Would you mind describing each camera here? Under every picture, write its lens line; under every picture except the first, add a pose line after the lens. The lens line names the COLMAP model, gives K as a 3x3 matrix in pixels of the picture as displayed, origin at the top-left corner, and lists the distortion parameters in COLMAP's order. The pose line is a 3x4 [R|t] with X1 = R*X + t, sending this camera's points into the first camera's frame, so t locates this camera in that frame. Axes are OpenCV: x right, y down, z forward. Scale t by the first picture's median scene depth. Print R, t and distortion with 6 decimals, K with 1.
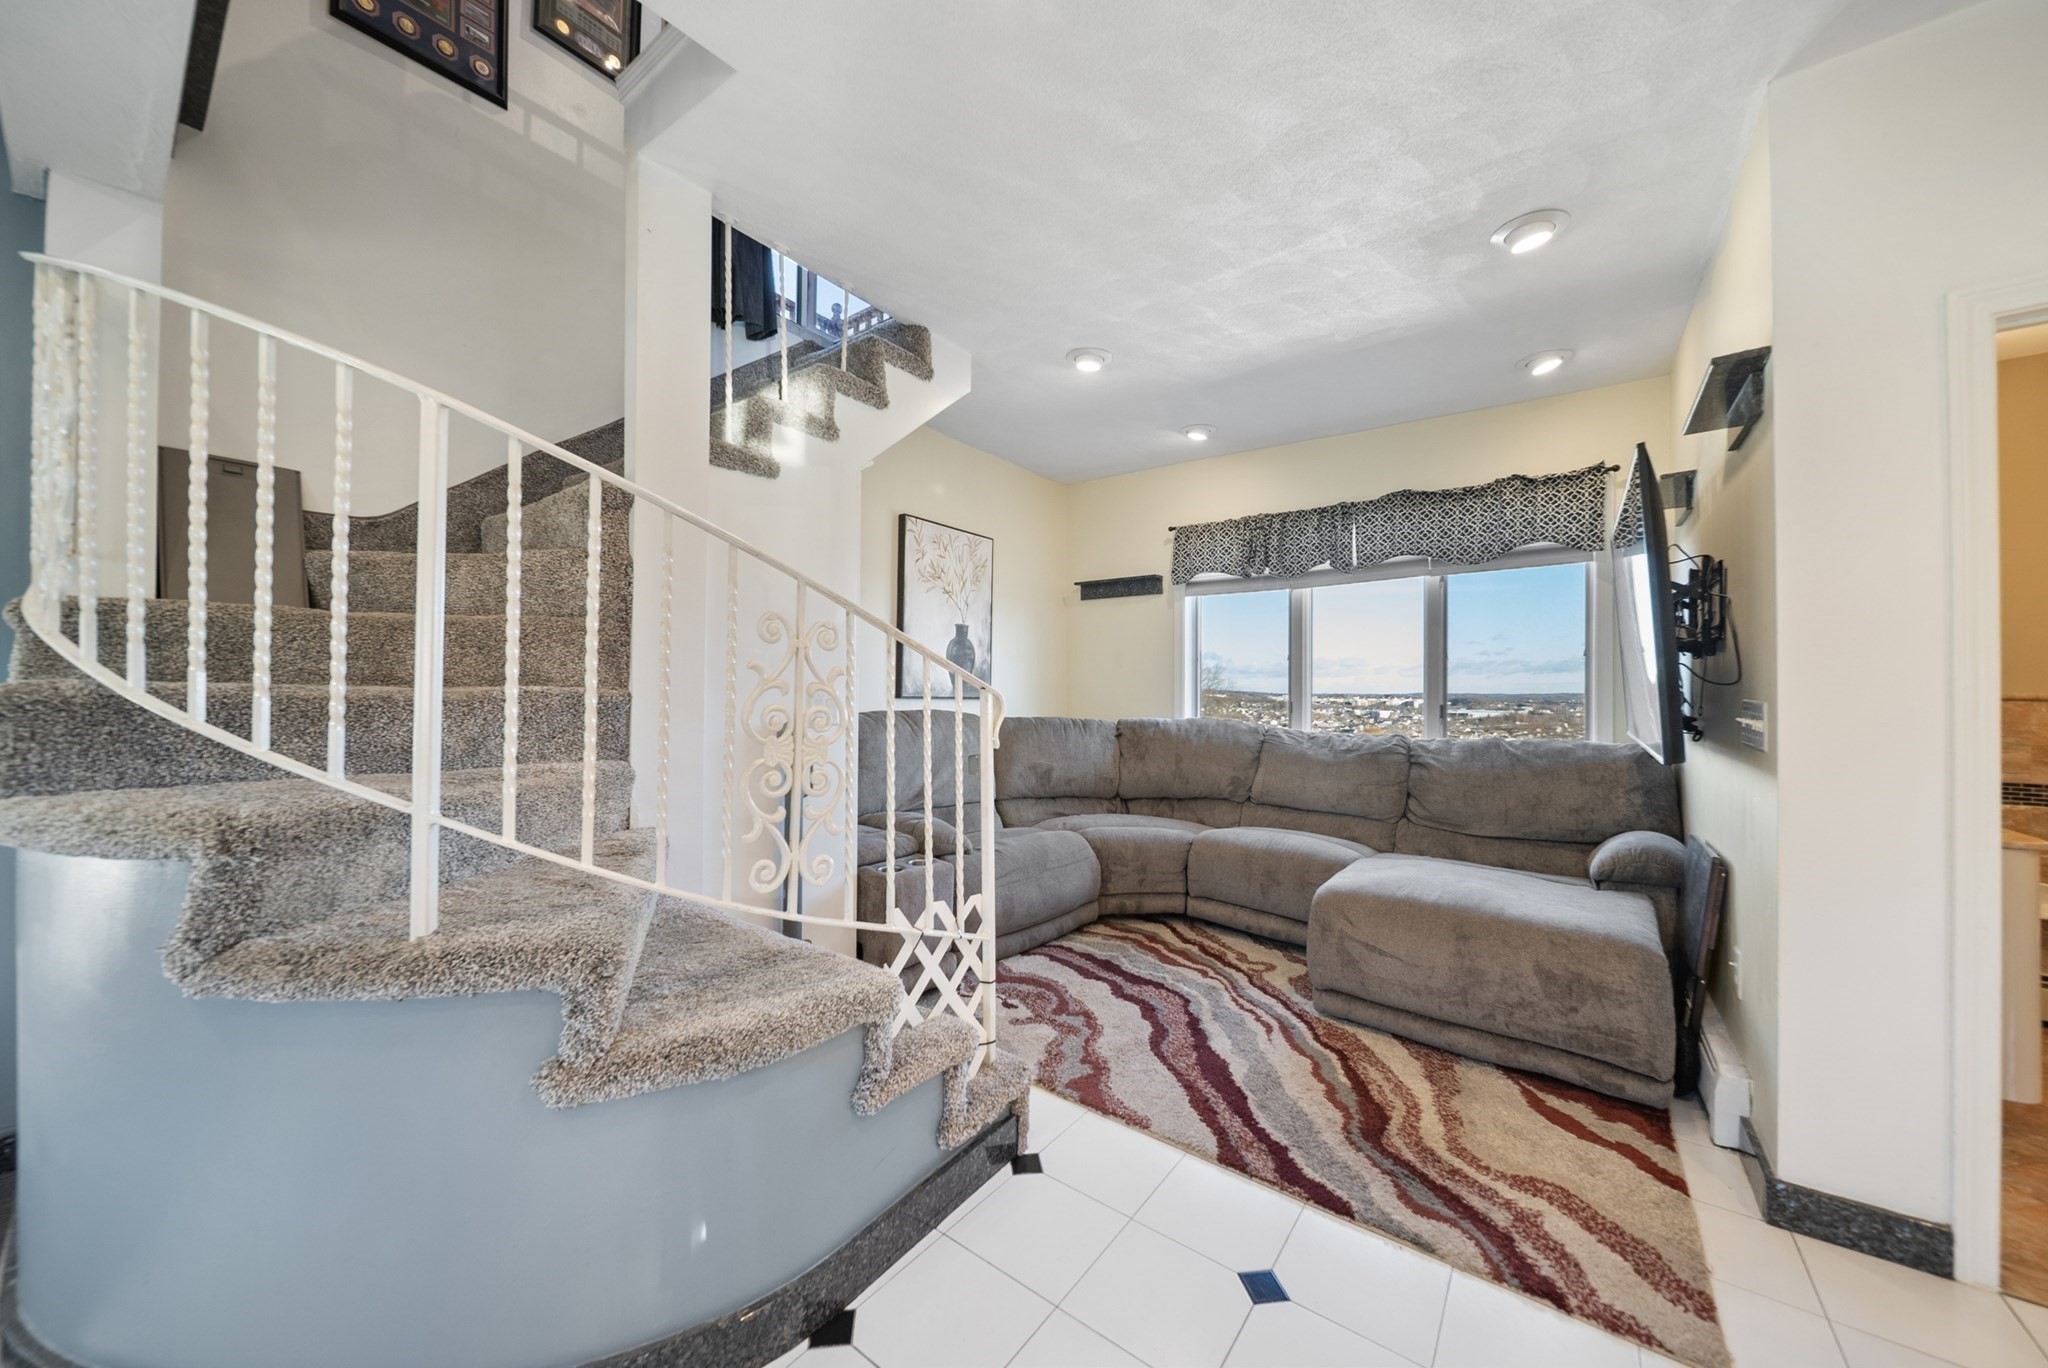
lens RADIAL K [[718.9, 0, 1024.8], [0, 718.9, 688.6], [0, 0, 1]] dist [-0.000988, -0.001257]
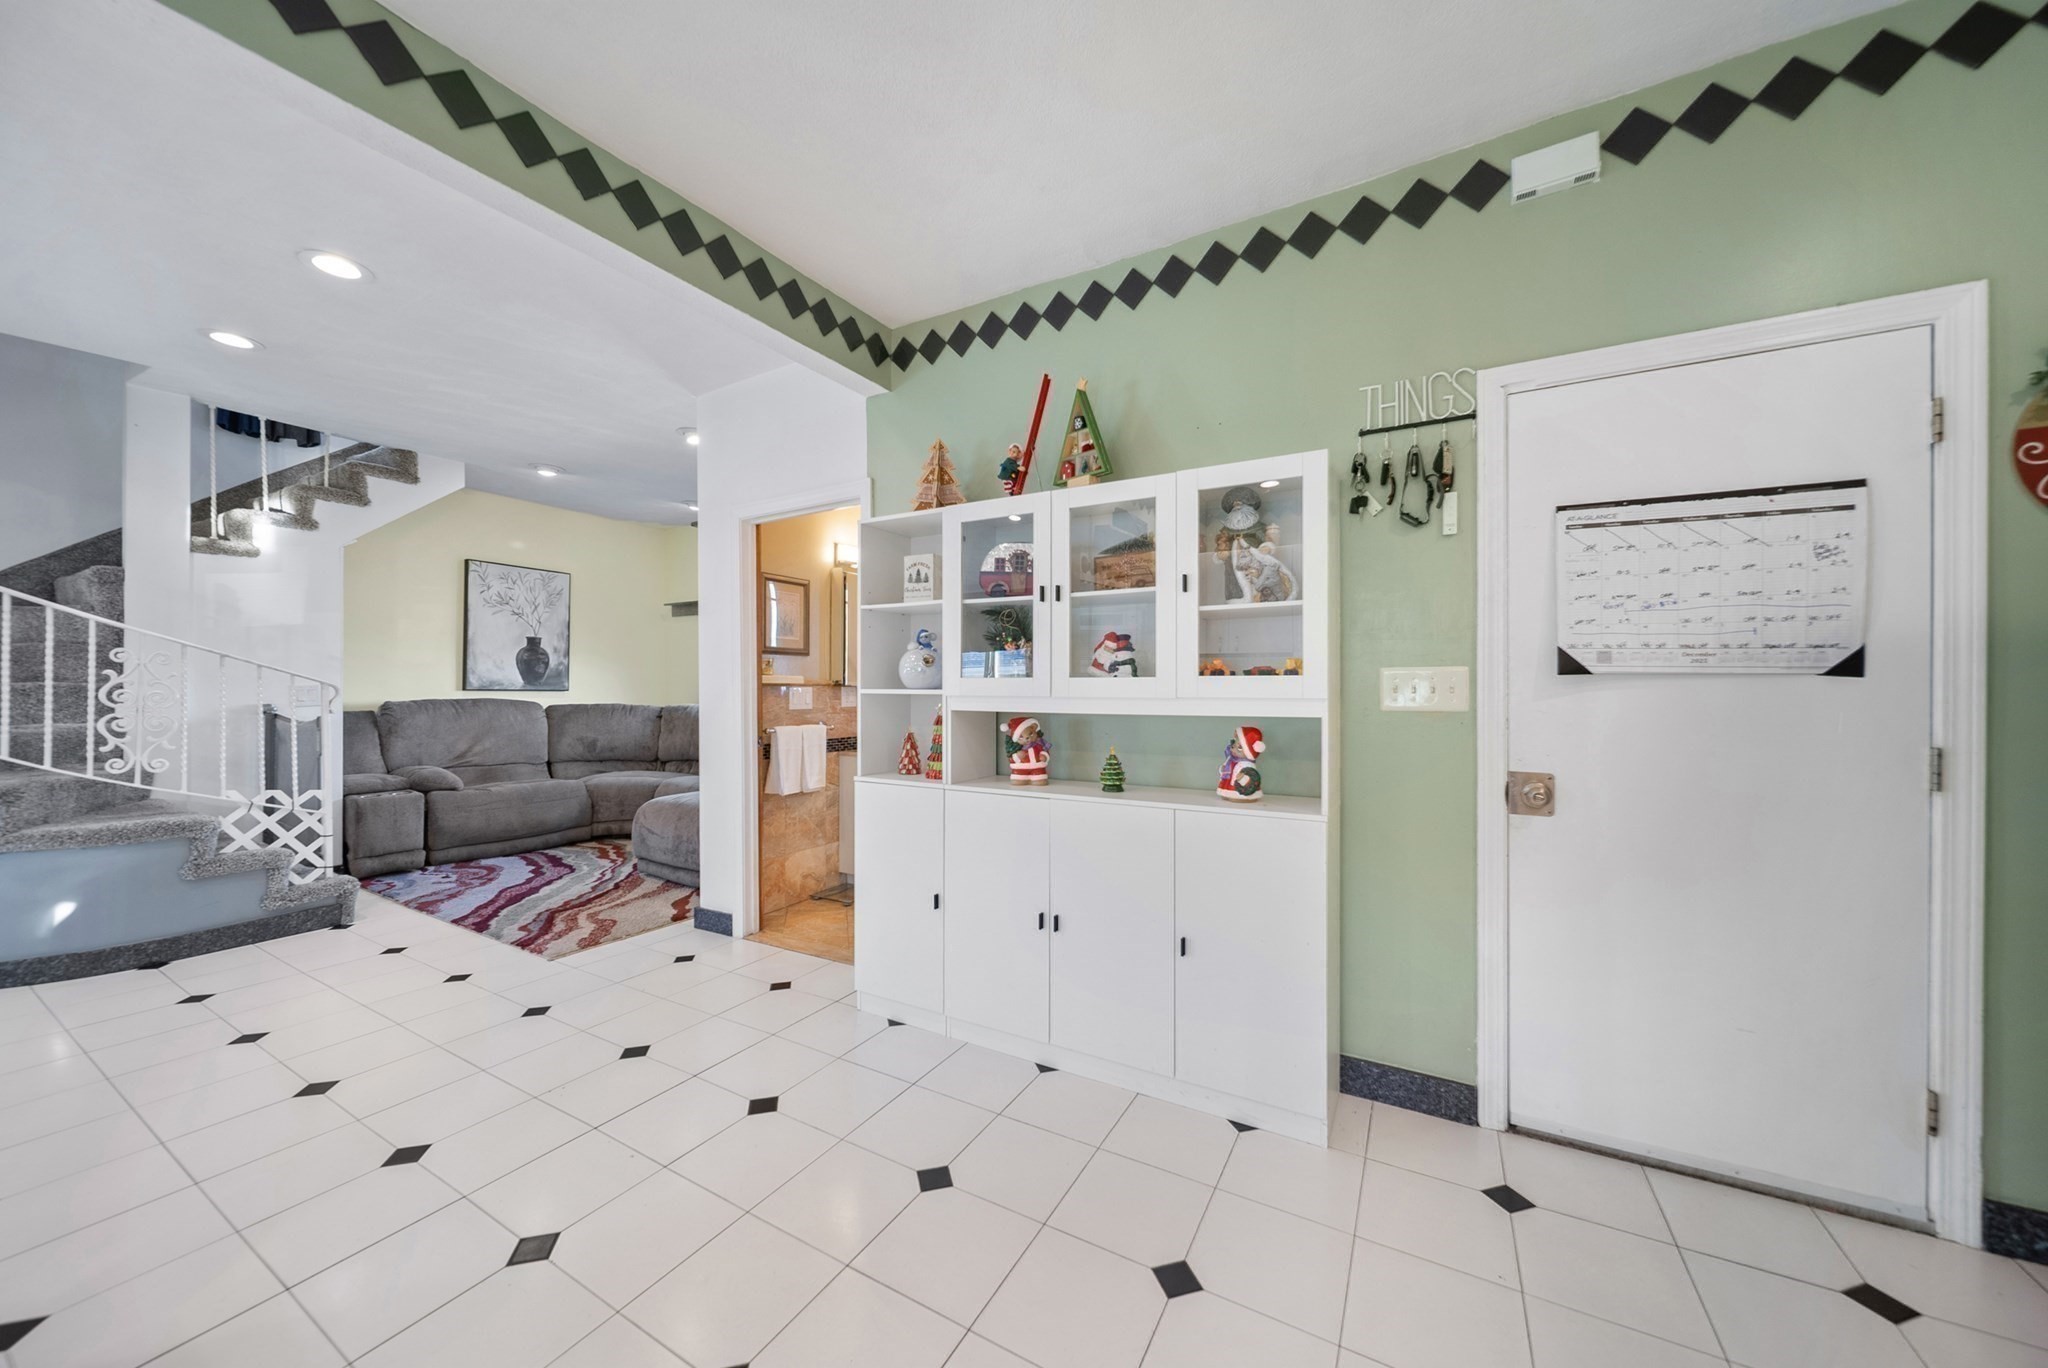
lens RADIAL K [[718.9, 0, 1027.0], [0, 718.9, 687.3], [0, 0, 1]] dist [-0.000988, -0.001257]
pose [[0.990945, -0.005926, 0.134135, 0.885783], [0.005278, 0.999973, 0.005179, 0.007071], [-0.134162, -0.004425, 0.990950, -0.653955]]
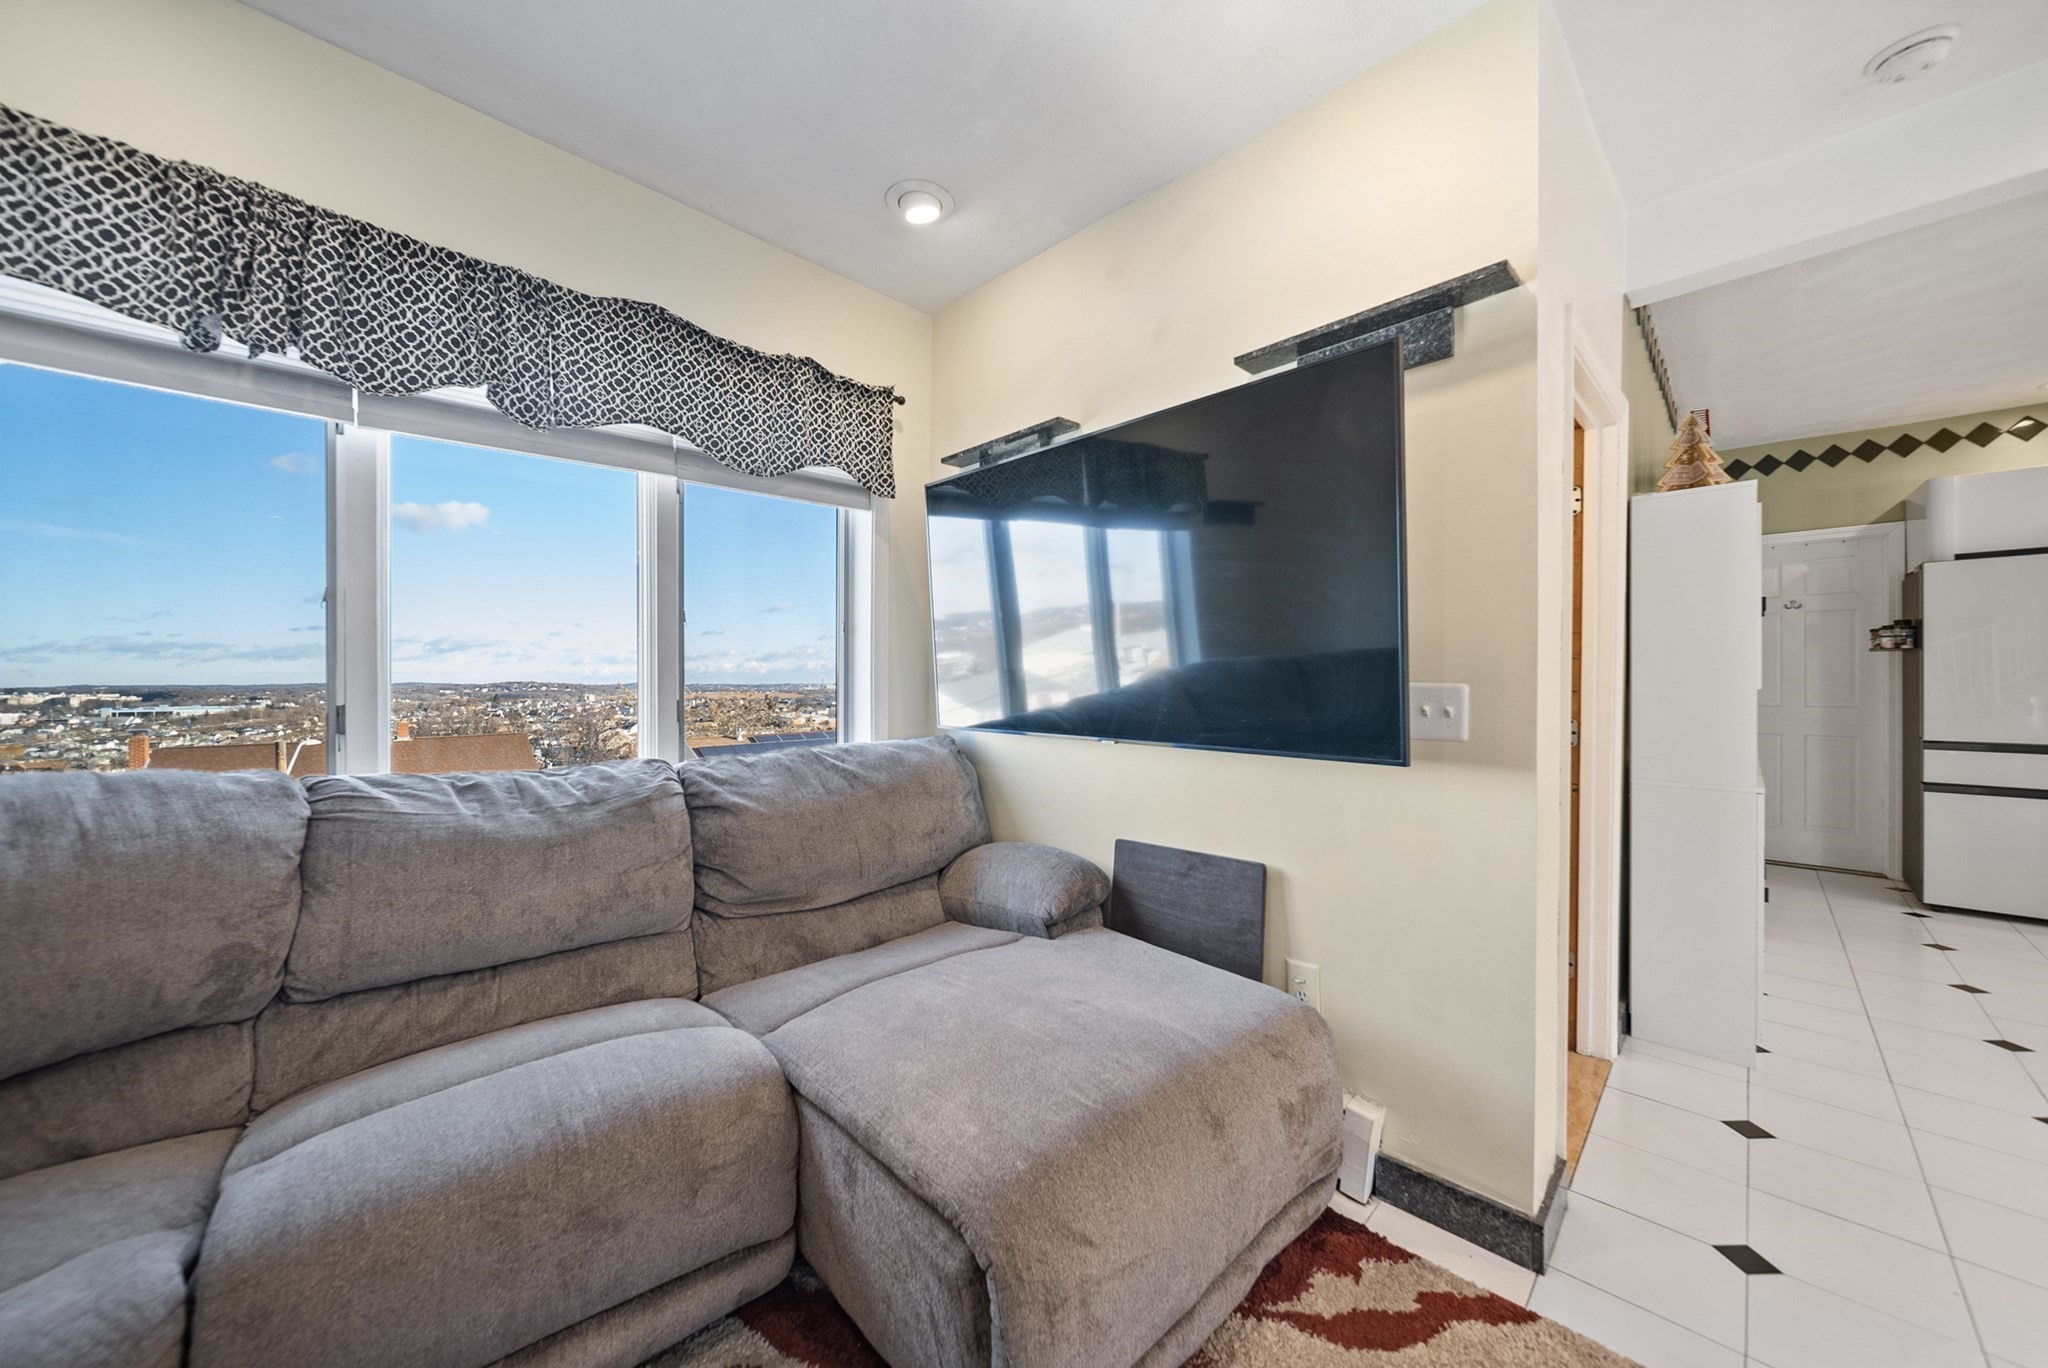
lens RADIAL K [[718.9, 0, 1015.7], [0, 718.9, 681.0], [0, 0, 1]] dist [-0.000988, -0.001257]
pose [[0.149698, -0.007227, 0.988705, 0.039212], [0.003190, 0.999972, 0.006826, 0.004547], [-0.988727, 0.002133, 0.149717, 0.775469]]
